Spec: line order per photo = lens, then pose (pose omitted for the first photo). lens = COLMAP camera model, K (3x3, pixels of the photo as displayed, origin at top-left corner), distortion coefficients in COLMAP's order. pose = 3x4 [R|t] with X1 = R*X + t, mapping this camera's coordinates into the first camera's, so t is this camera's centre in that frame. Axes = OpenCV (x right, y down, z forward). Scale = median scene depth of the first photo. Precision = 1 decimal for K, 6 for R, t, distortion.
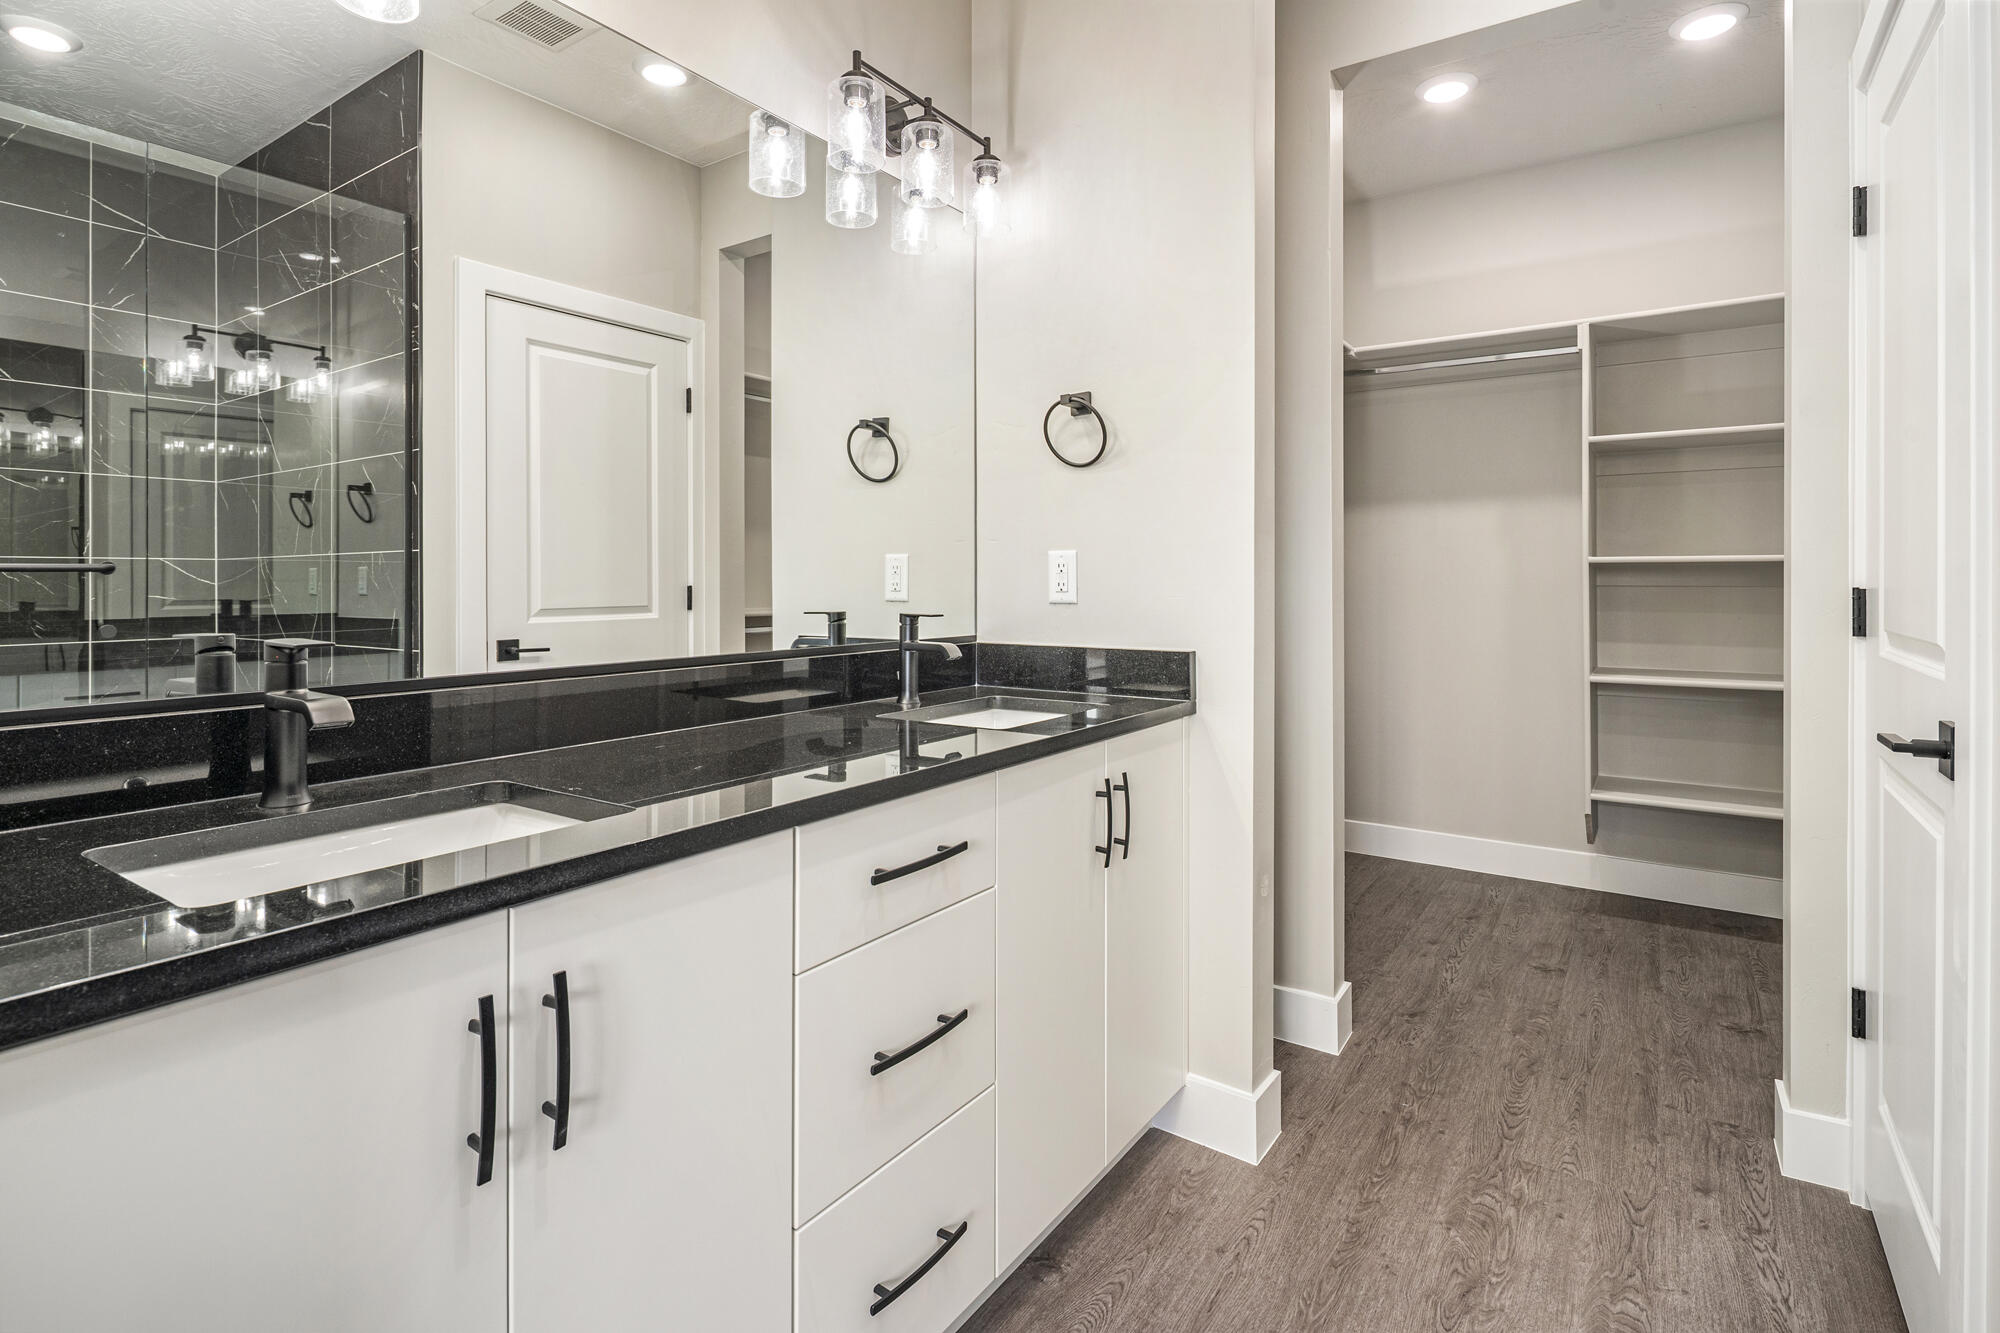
lens RADIAL K [[980.8, 0, 998.8], [0, 980.8, 579.6], [0, 0, 1]] dist [0.004048, -0.004906]
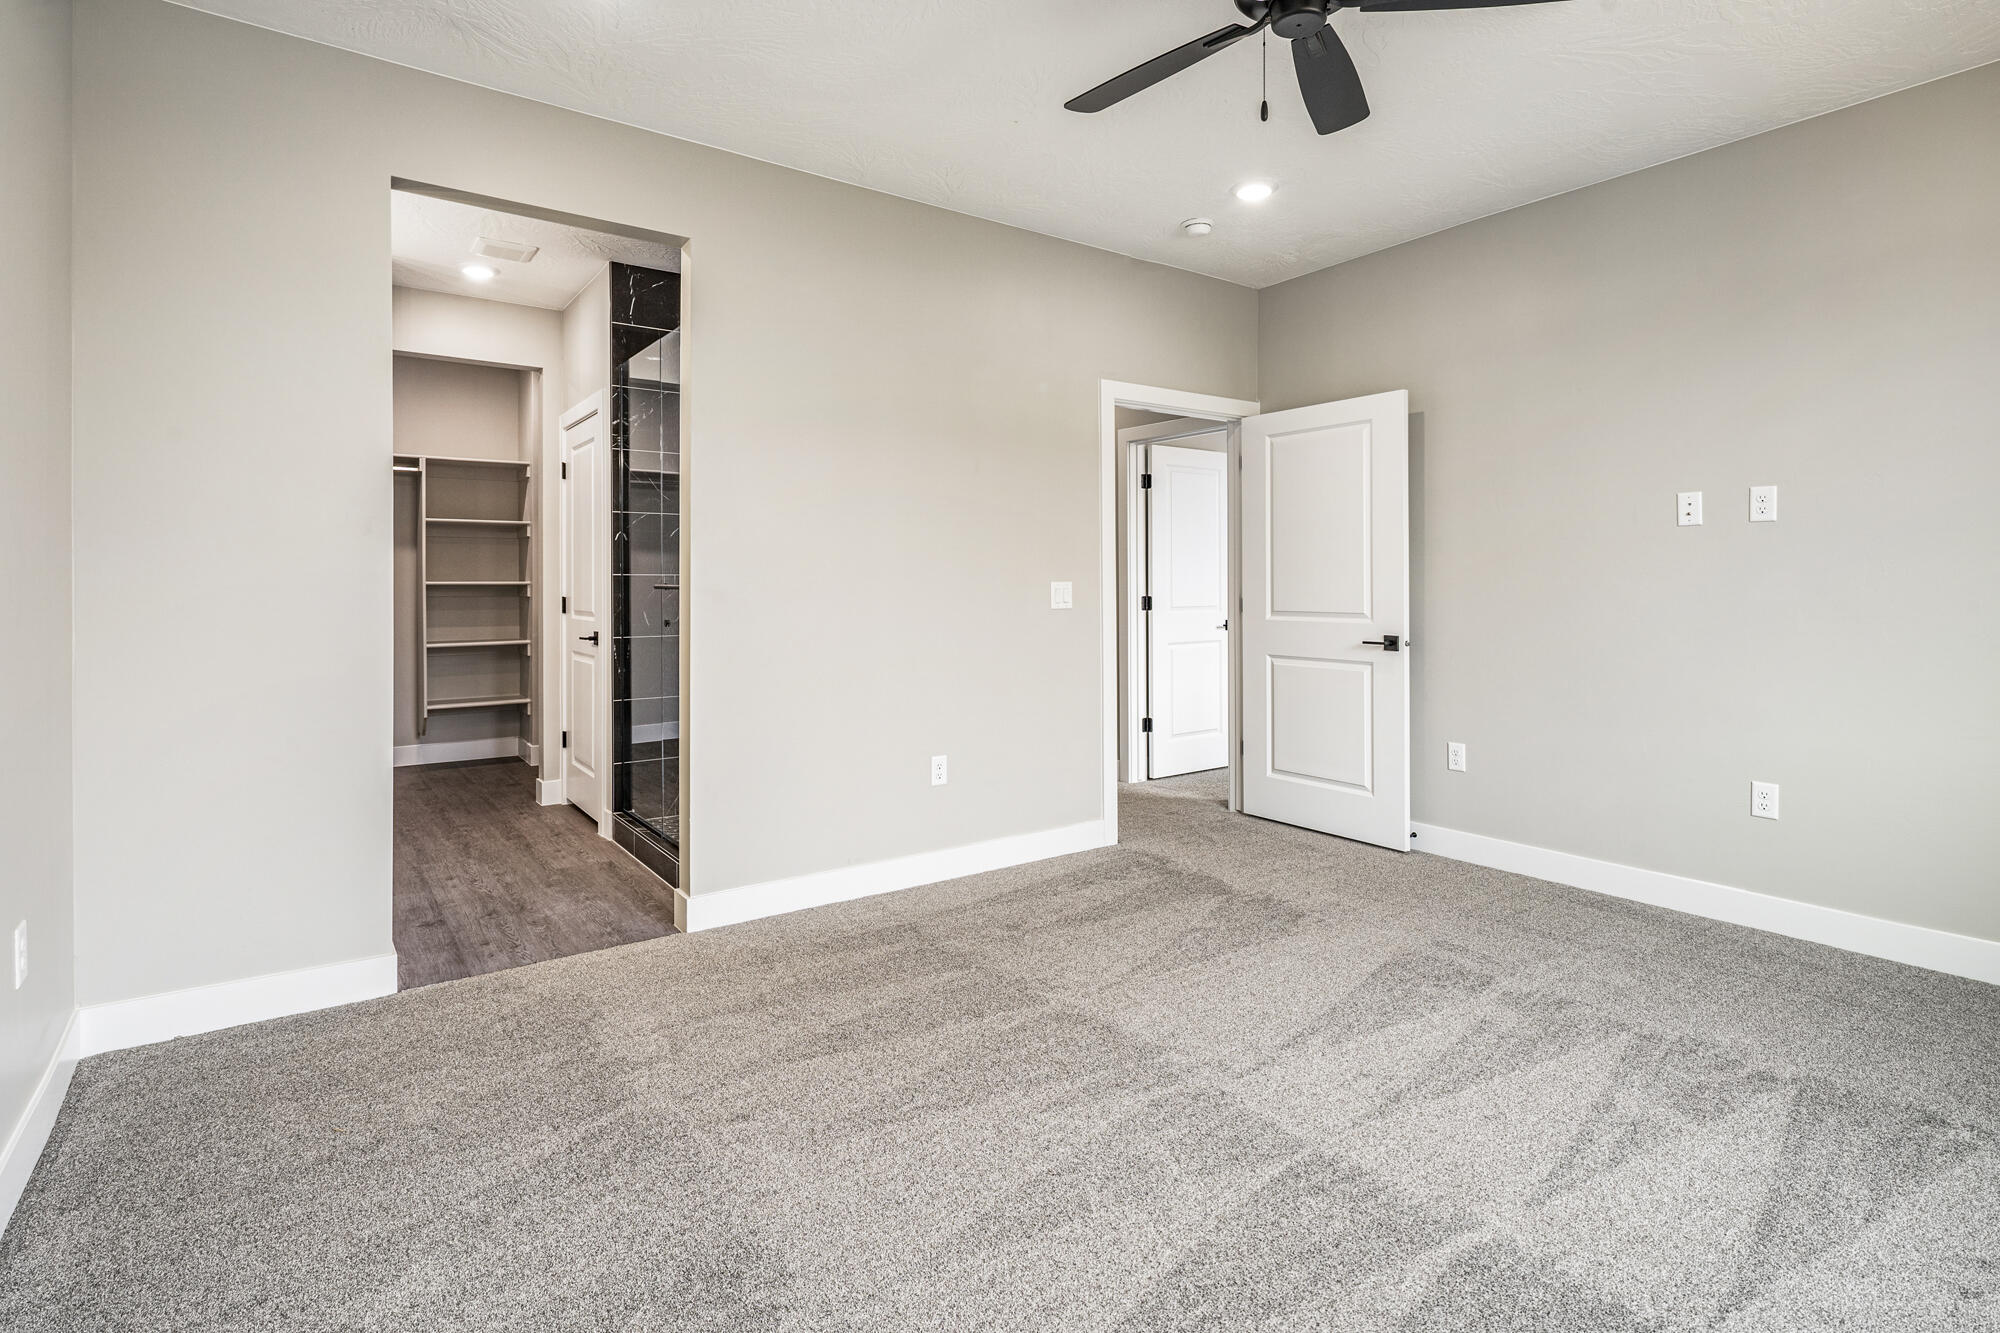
lens RADIAL K [[980.8, 0, 1008.8], [0, 980.8, 589.3], [0, 0, 1]] dist [0.004048, -0.004906]
pose [[0.339696, 0.000213, 0.940535, -1.397520], [0.001032, 0.999999, -0.000599, -0.011313], [-0.940535, 0.001174, 0.339696, -1.221849]]
